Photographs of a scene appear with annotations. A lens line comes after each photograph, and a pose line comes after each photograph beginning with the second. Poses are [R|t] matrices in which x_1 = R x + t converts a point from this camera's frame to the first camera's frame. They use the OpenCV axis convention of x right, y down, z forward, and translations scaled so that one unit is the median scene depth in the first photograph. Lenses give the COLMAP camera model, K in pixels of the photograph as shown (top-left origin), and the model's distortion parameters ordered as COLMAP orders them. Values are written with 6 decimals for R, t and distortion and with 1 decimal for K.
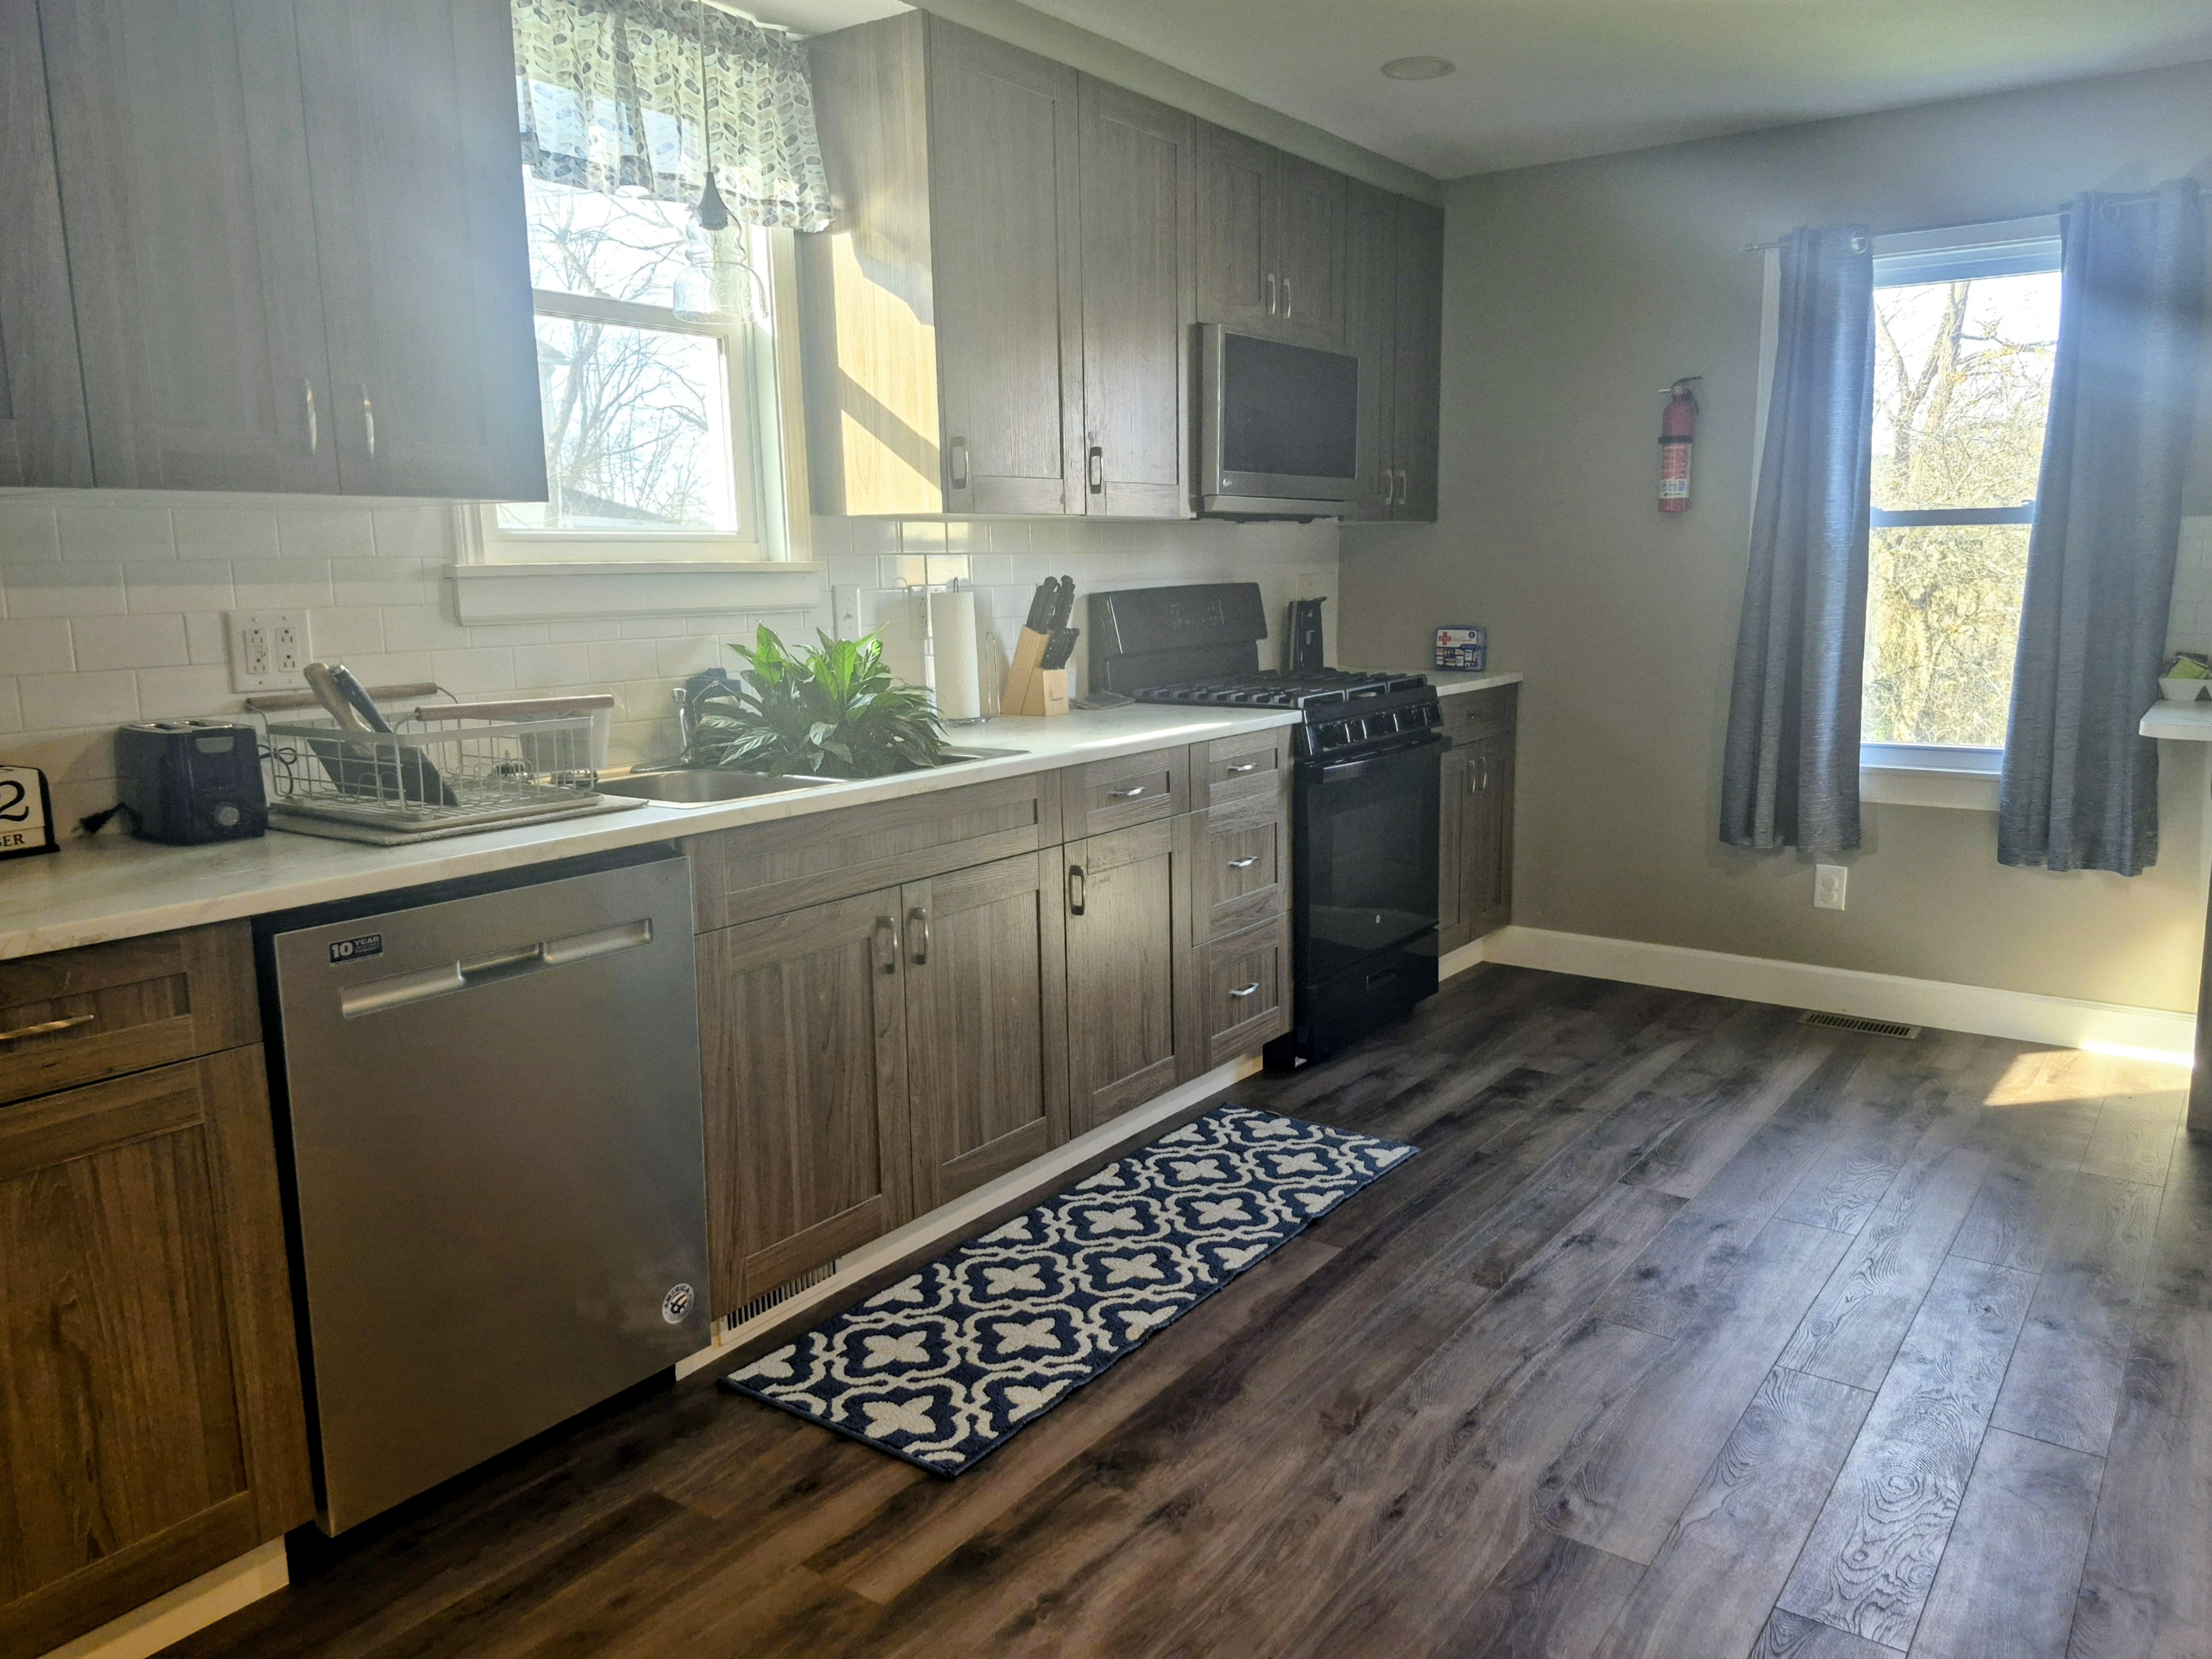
lens RADIAL K [[1597.6, 0, 1103.3], [0, 1597.6, 797.1], [0, 0, 1]] dist [0.132657, -0.161285]
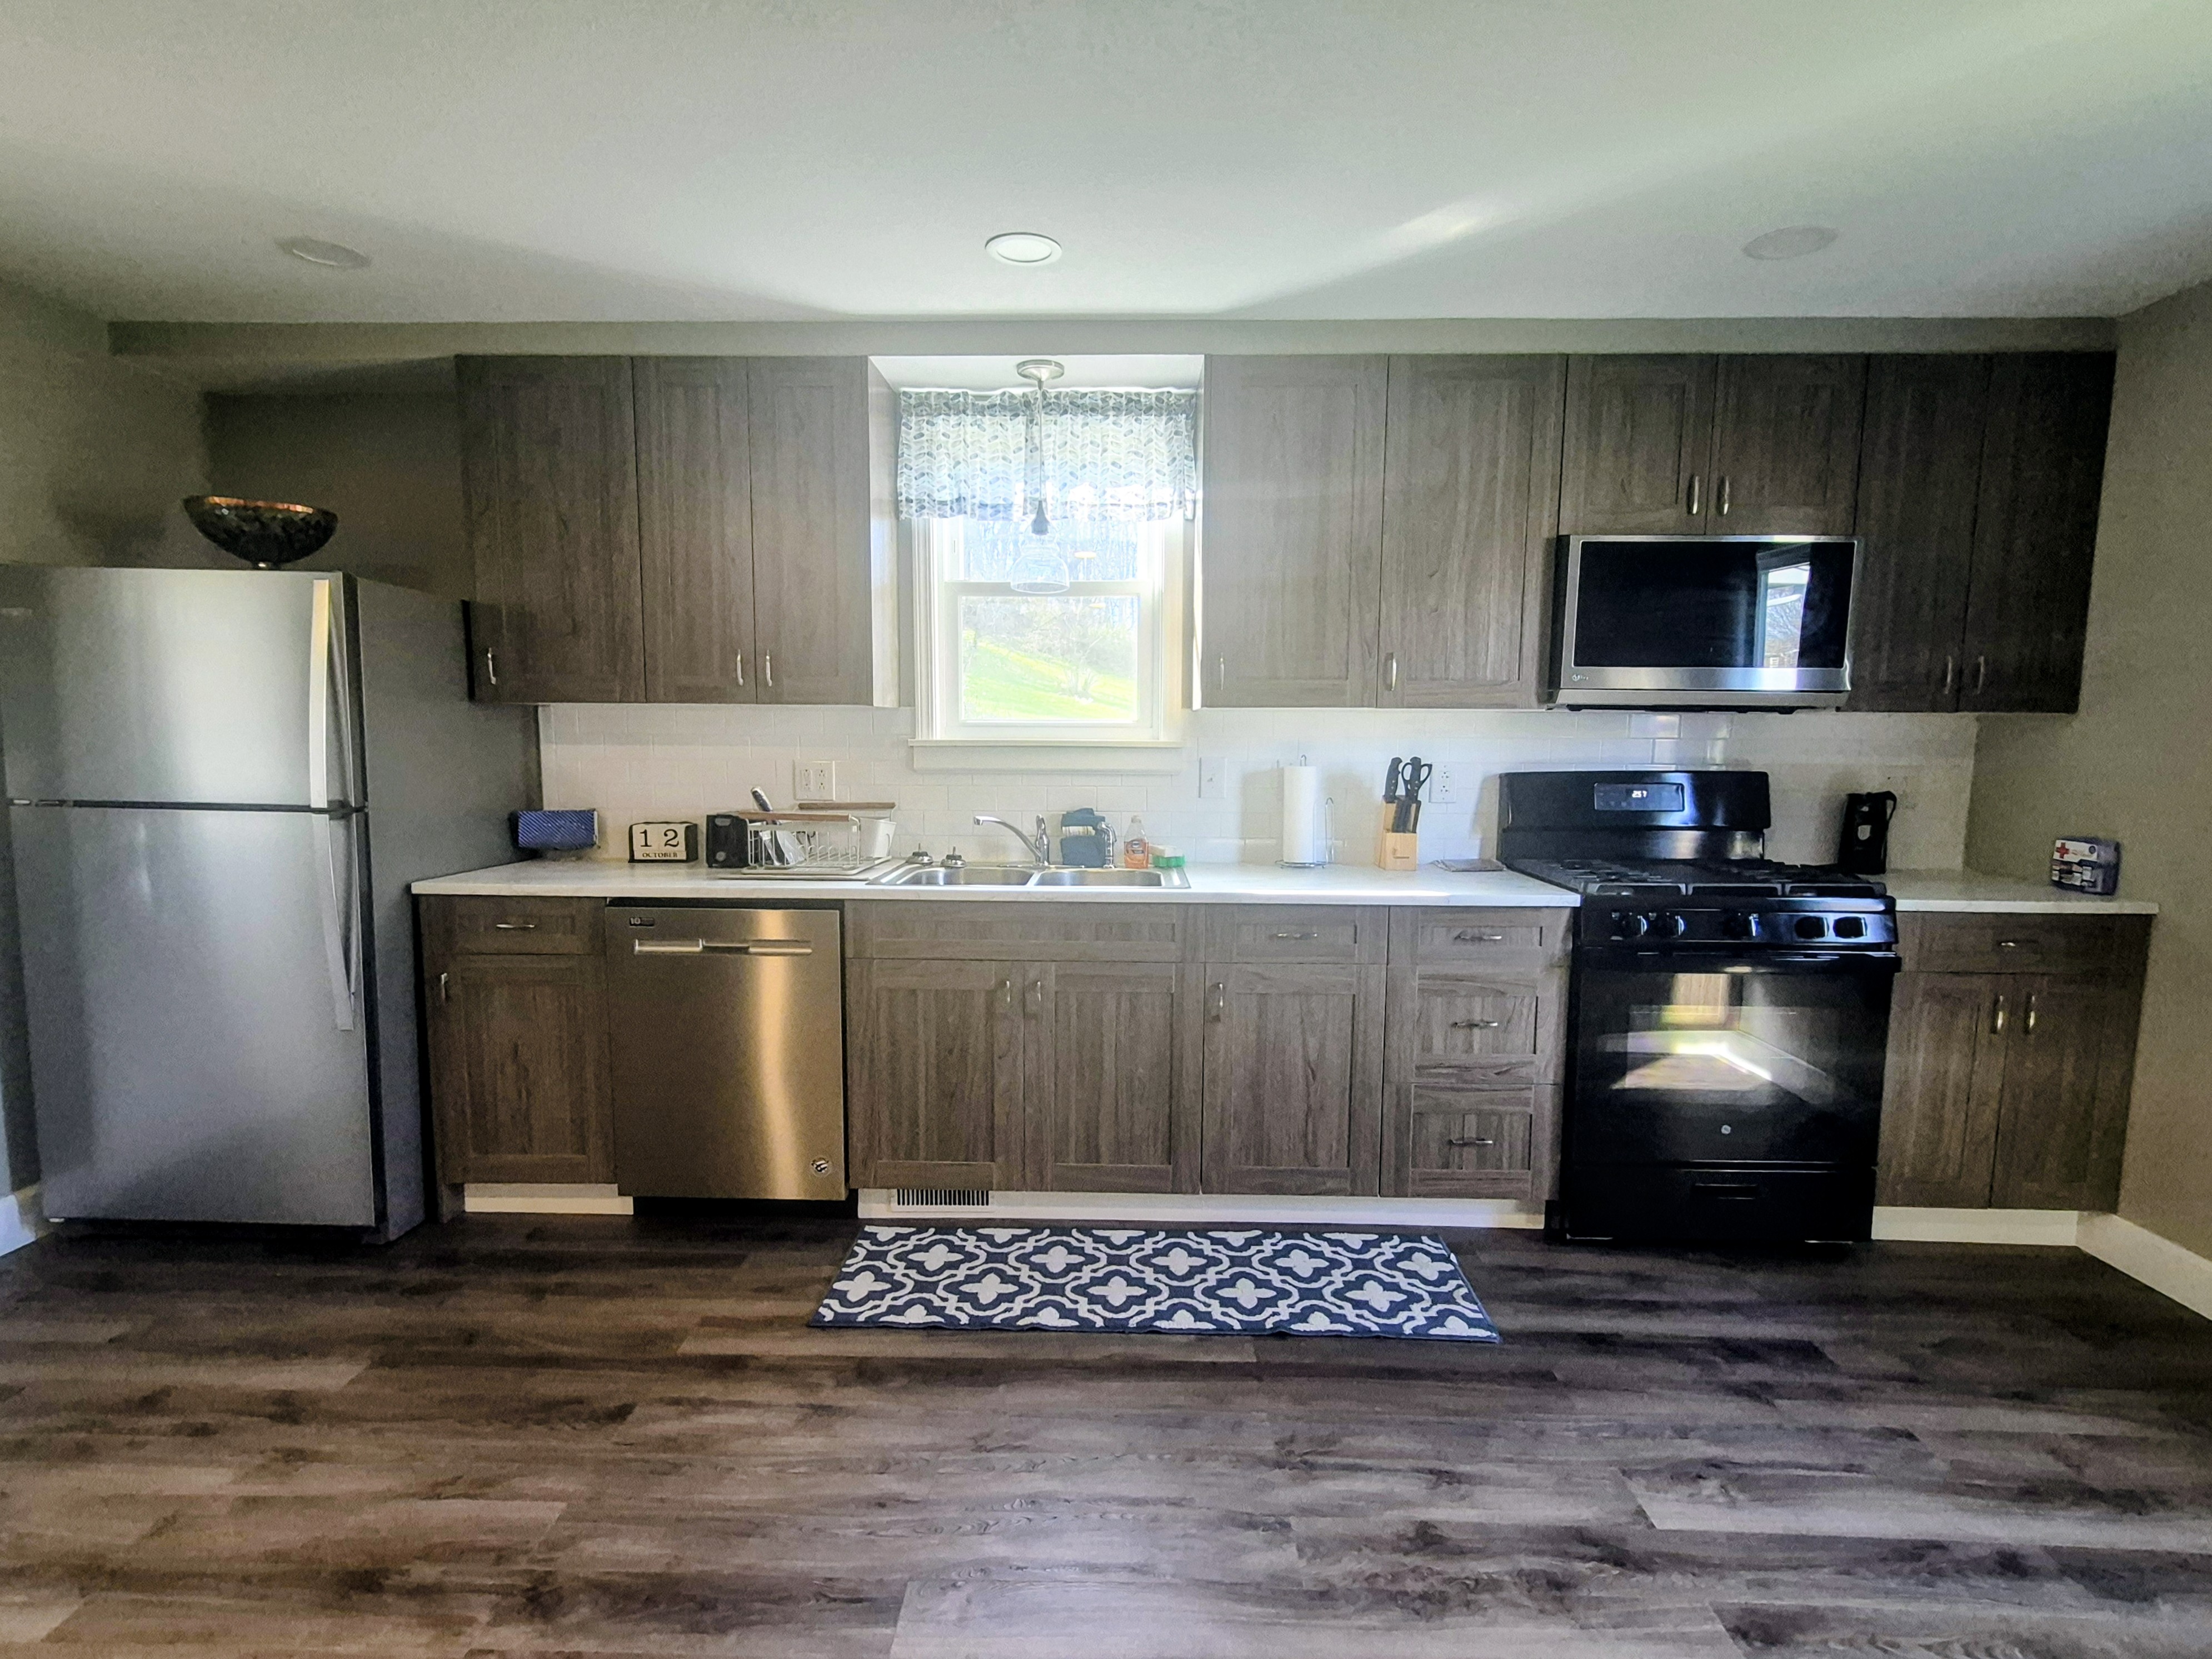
lens RADIAL K [[1094.8, 0, 1107.8], [0, 1094.8, 850.7], [0, 0, 1]] dist [0.013127, -0.001569]
pose [[0.566519, 0.108308, -0.816900, 0.643262], [-0.136614, 0.989951, 0.036510, -0.082434], [0.812646, 0.090916, 0.575622, 0.421392]]
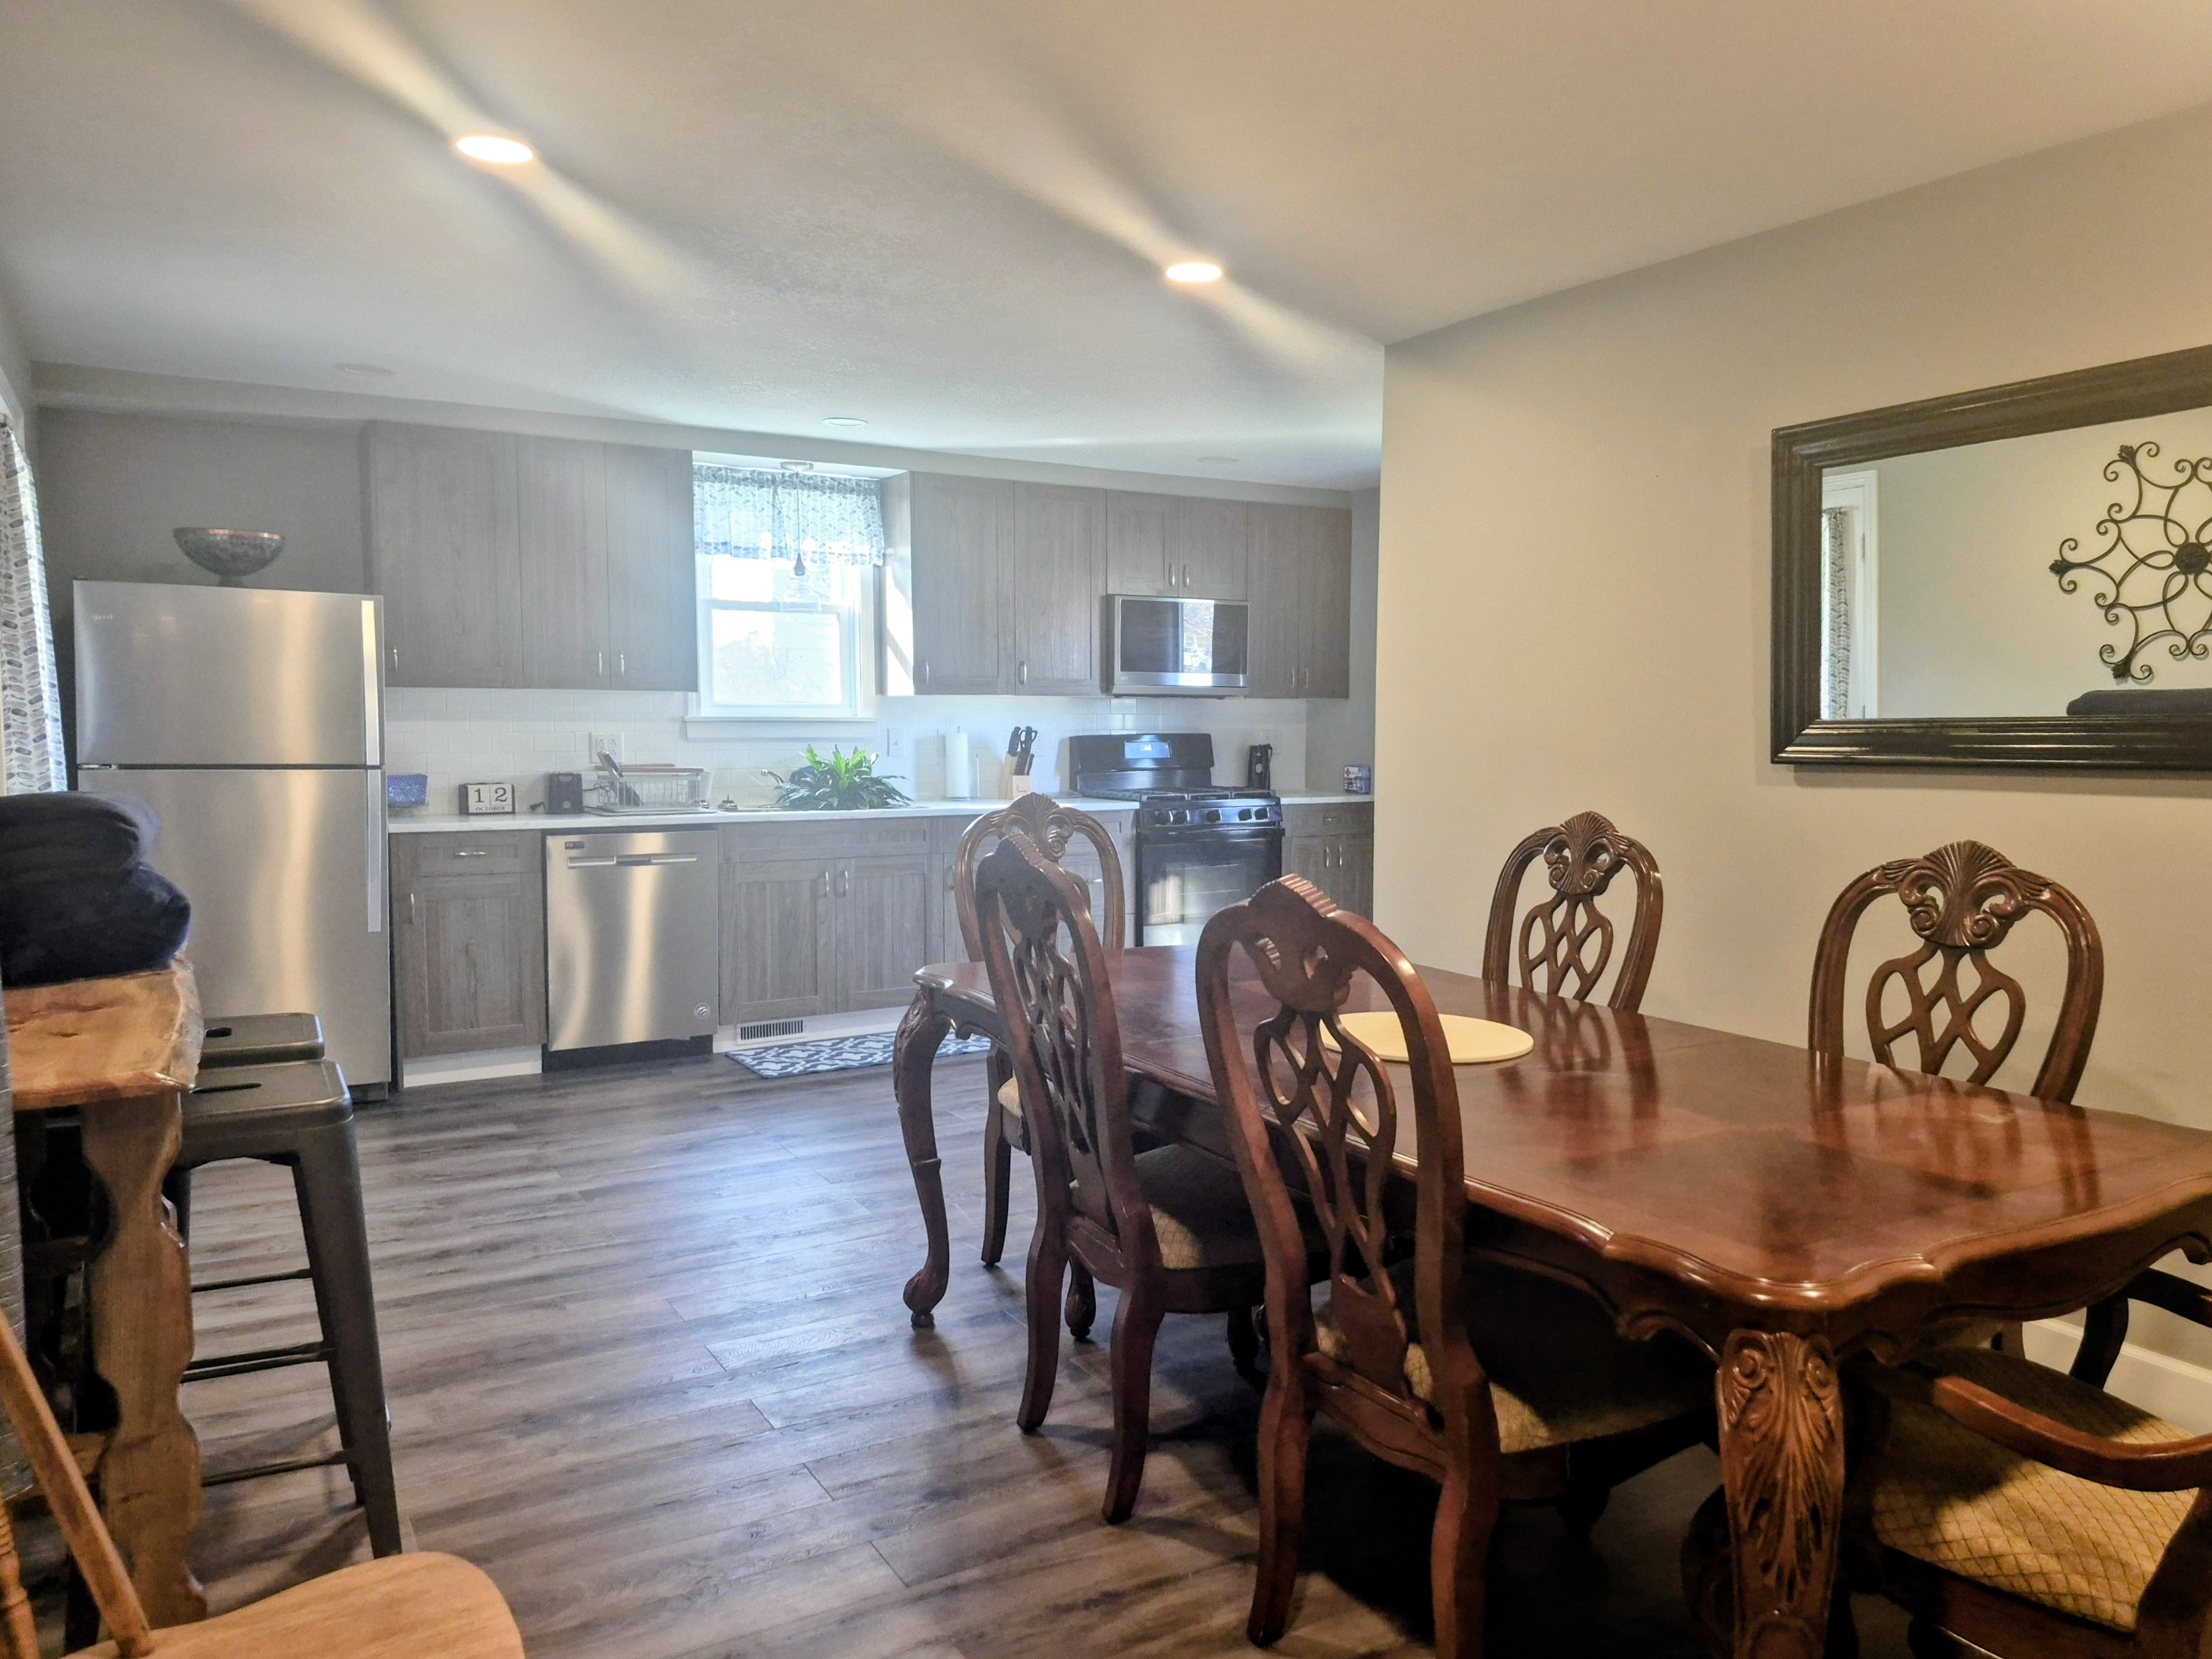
lens RADIAL K [[1511.1, 0, 1098.0], [0, 1511.1, 823.1], [0, 0, 1]] dist [0.096993, -0.132340]
pose [[0.912991, 0.043710, -0.405631, 0.950654], [-0.075357, 0.995204, -0.062374, 0.096974], [0.400959, 0.087514, 0.911906, -0.706681]]
